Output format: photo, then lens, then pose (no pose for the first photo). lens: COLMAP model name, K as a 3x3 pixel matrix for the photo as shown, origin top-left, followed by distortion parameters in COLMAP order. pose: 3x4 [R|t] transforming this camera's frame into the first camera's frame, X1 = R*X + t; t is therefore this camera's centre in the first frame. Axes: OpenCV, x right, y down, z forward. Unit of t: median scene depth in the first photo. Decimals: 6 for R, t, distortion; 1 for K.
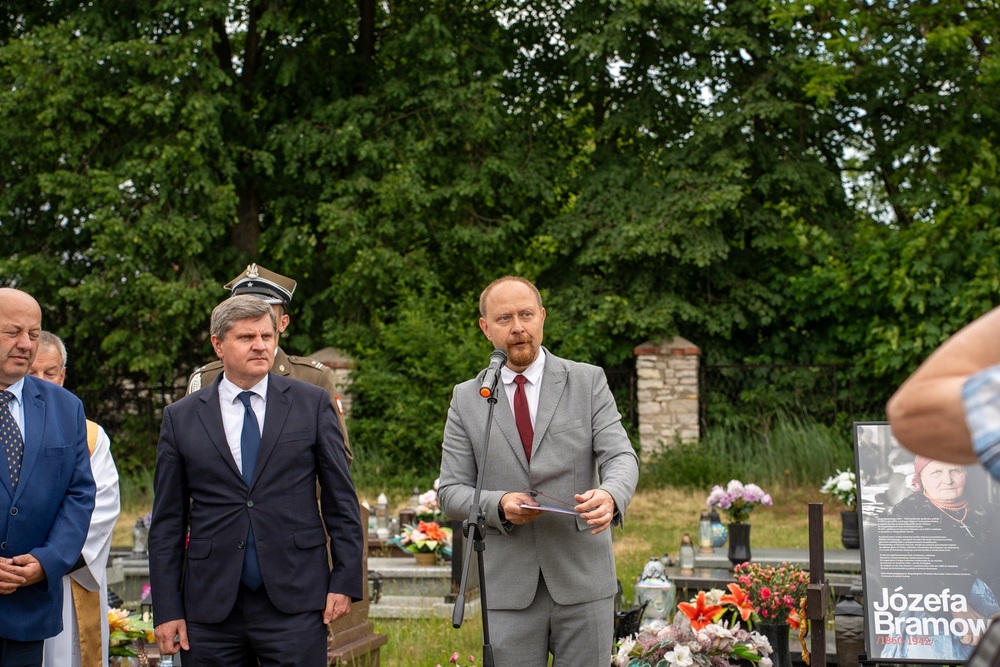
lens RADIAL K [[2167.9, 0, 483.9], [0, 2167.9, 329.4], [0, 0, 1]] dist [0.636250, 0.035484]
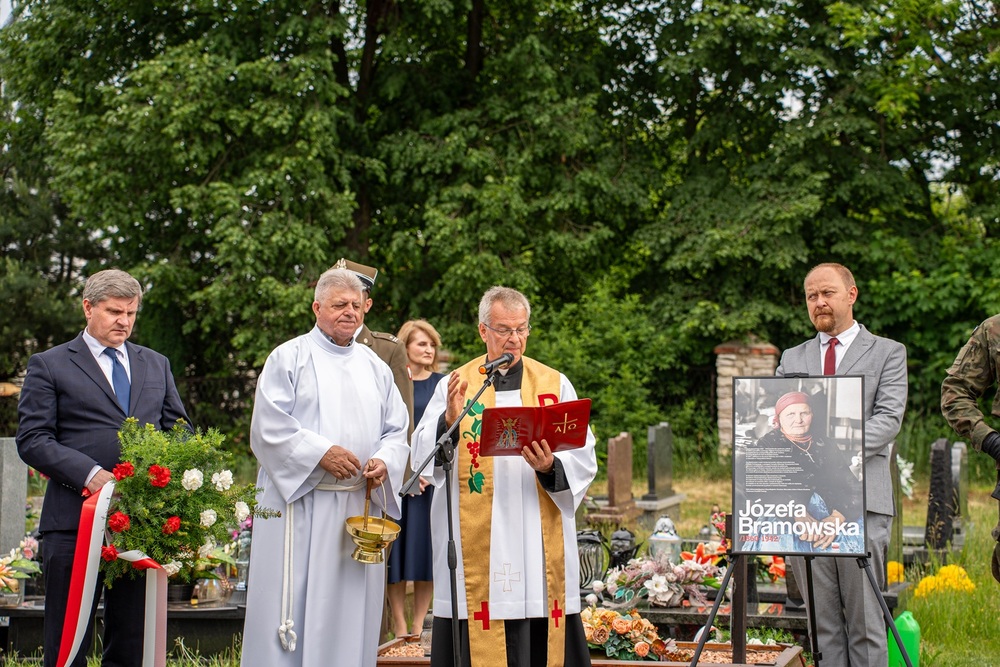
lens RADIAL K [[2179.0, 0, 500.0], [0, 2179.0, 333.5], [0, 0, 1]] dist [0.600086, 0.024123]
pose [[0.998262, 0.013456, -0.057370, 0.025744], [-0.013575, 0.999906, -0.001686, 0.005069], [0.057342, 0.002461, 0.998352, -0.077452]]
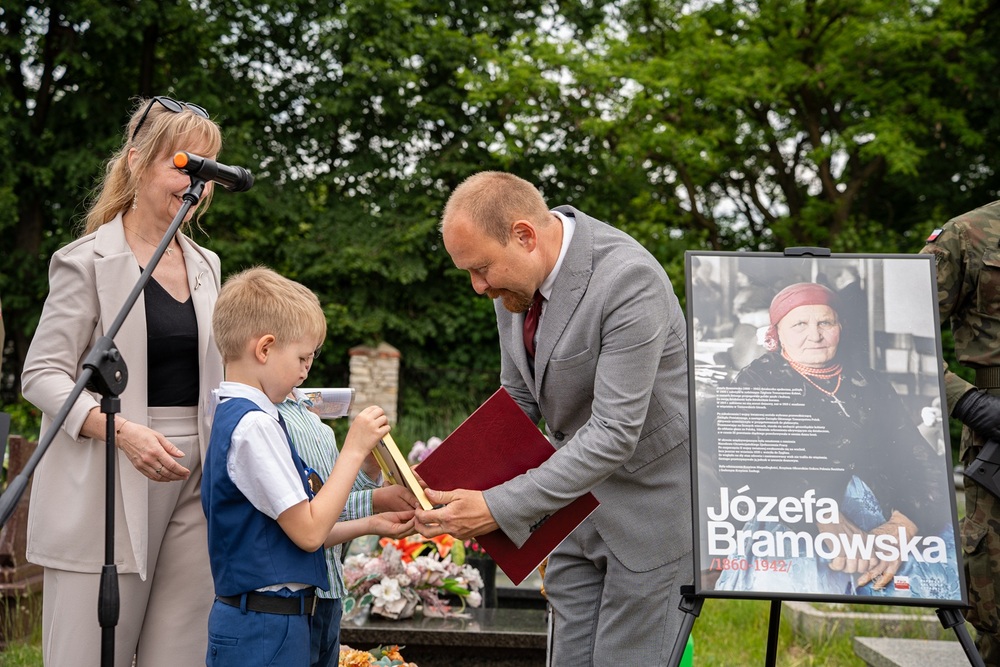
lens RADIAL K [[1513.7, 0, 525.7], [0, 1513.7, 329.5], [0, 0, 1]] dist [0.180092, 0.078224]
pose [[0.981054, 0.061668, 0.183658, 0.008215], [-0.057017, 0.997907, -0.030502, 0.020796], [-0.185155, 0.019453, 0.982517, 0.135689]]
